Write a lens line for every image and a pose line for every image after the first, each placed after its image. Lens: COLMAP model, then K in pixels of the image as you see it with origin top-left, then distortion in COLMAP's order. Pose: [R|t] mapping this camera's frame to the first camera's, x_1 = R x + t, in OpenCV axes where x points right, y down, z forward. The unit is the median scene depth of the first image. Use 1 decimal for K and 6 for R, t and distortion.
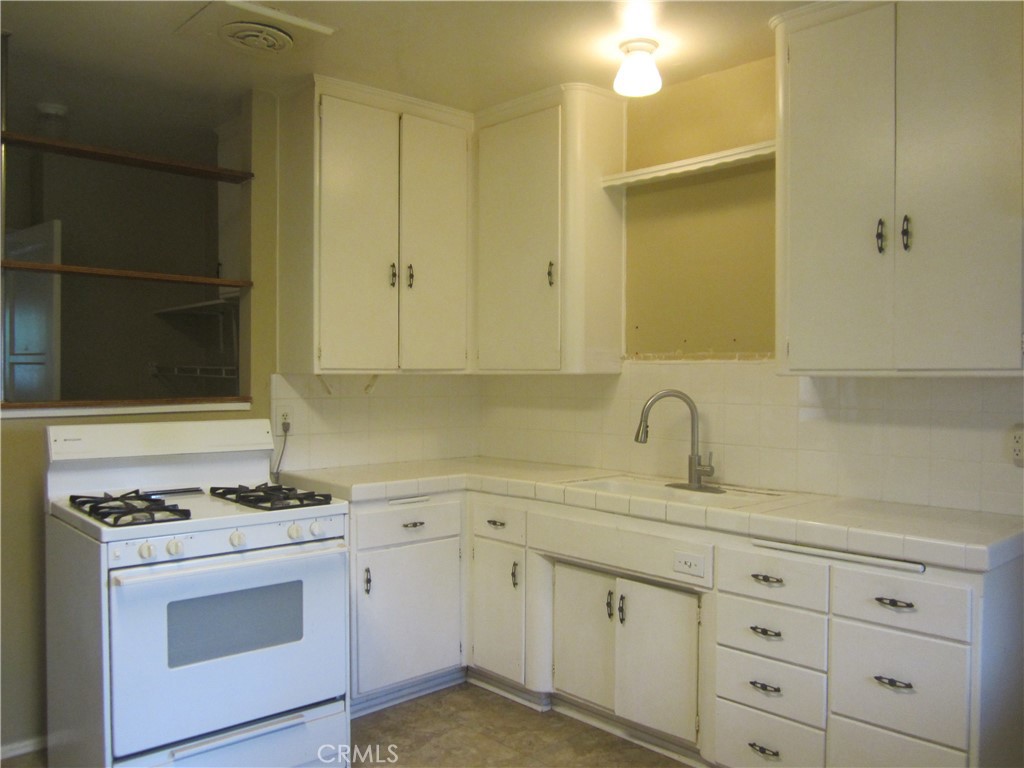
lens RADIAL K [[842.9, 0, 508.4], [0, 842.9, 380.5], [0, 0, 1]] dist [-0.050096, 0.019841]
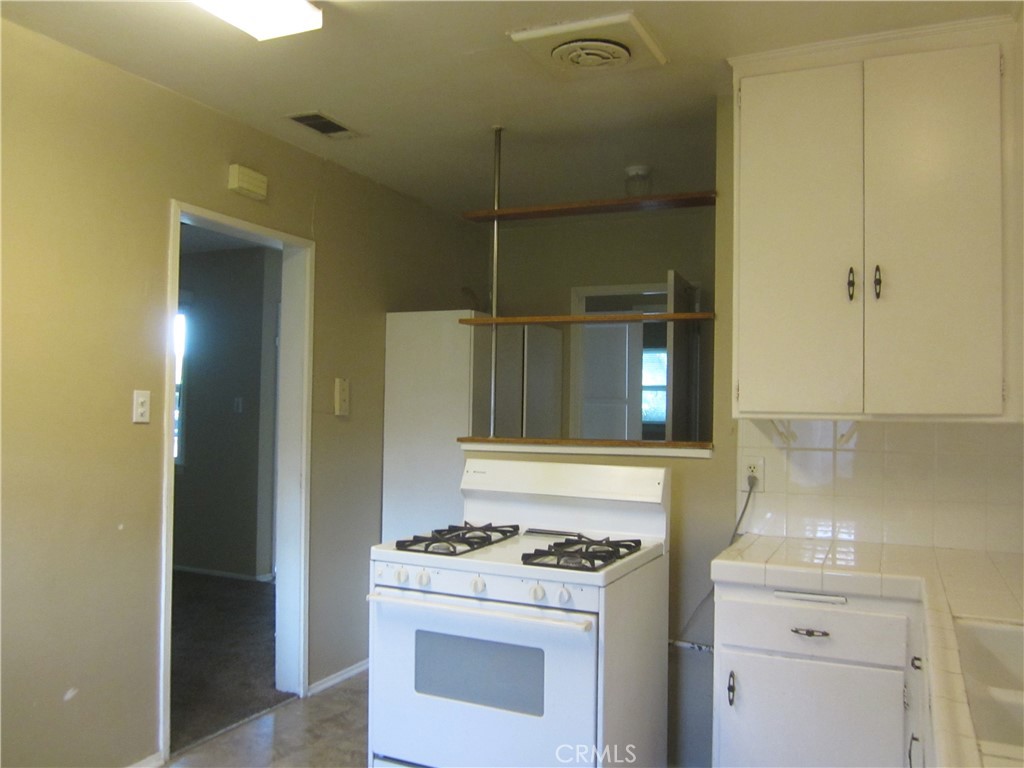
lens RADIAL K [[842.9, 0, 510.1], [0, 842.9, 386.9], [0, 0, 1]] dist [-0.050096, 0.019841]
pose [[0.384698, -0.020447, -0.922816, 0.444330], [-0.023946, 0.999197, -0.032122, -0.006918], [0.922732, 0.034455, 0.383900, 0.489387]]
